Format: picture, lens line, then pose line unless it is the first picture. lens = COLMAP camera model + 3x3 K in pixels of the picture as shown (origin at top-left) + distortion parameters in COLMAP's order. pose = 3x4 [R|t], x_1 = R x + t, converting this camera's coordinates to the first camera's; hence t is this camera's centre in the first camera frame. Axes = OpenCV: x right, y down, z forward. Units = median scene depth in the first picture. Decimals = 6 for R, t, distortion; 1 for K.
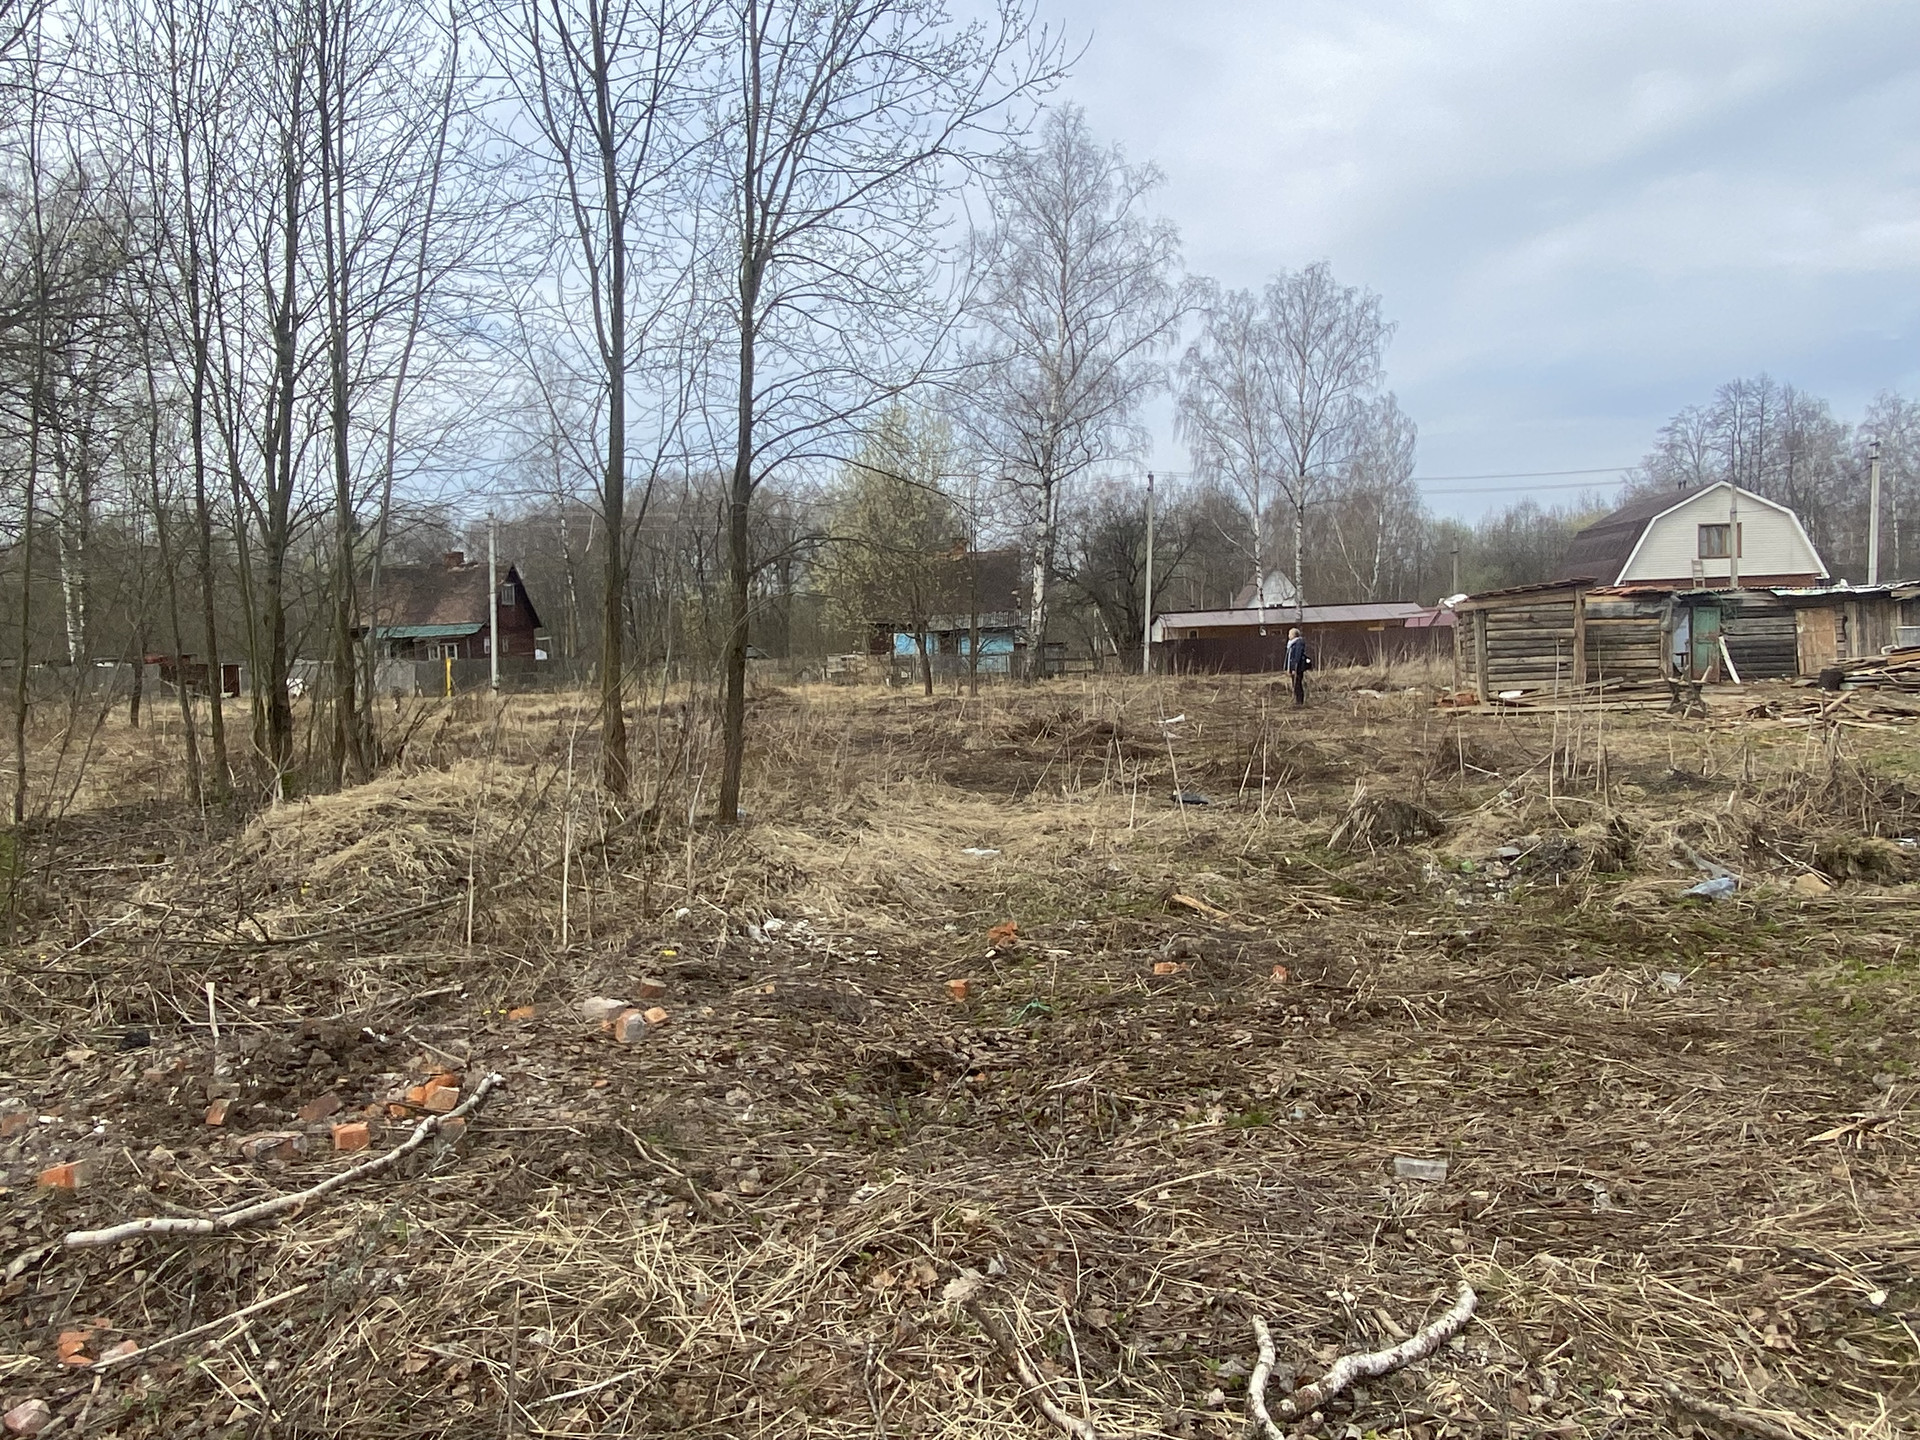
lens RADIAL K [[1312.2, 0, 960.0], [0, 1312.2, 720.0], [0, 0, 1]] dist [0.006316, 0.002728]
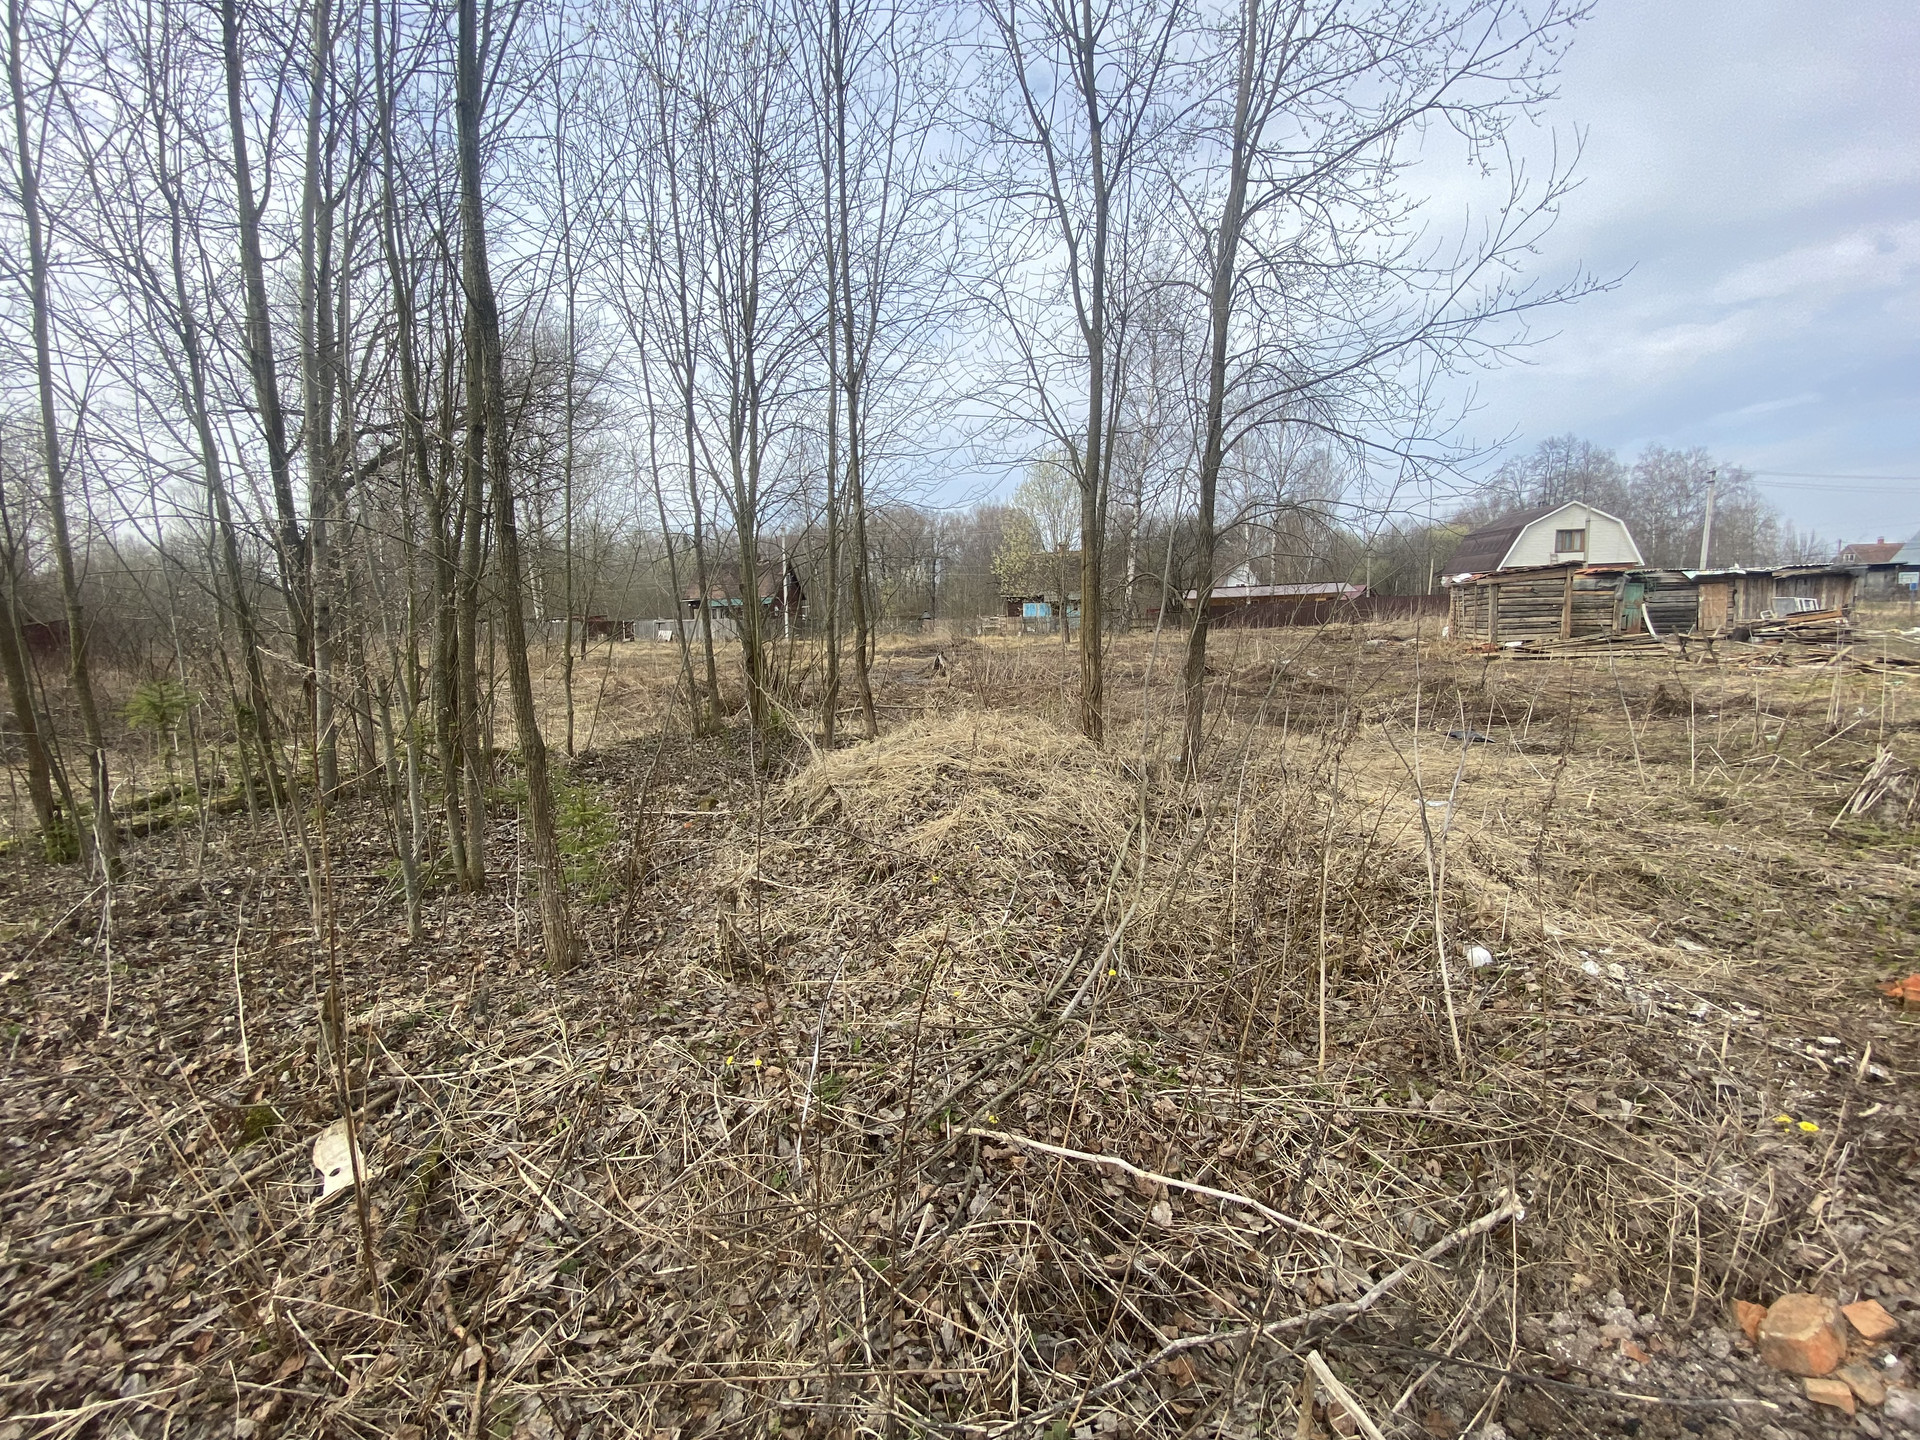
lens RADIAL K [[757.2, 0, 960.0], [0, 757.2, 720.0], [0, 0, 1]] dist [-0.002323, -0.000297]
pose [[0.997004, 0.012069, -0.076398, -0.071337], [-0.005345, 0.996141, 0.087609, -0.003801], [0.077161, -0.086938, 0.993221, 0.080153]]
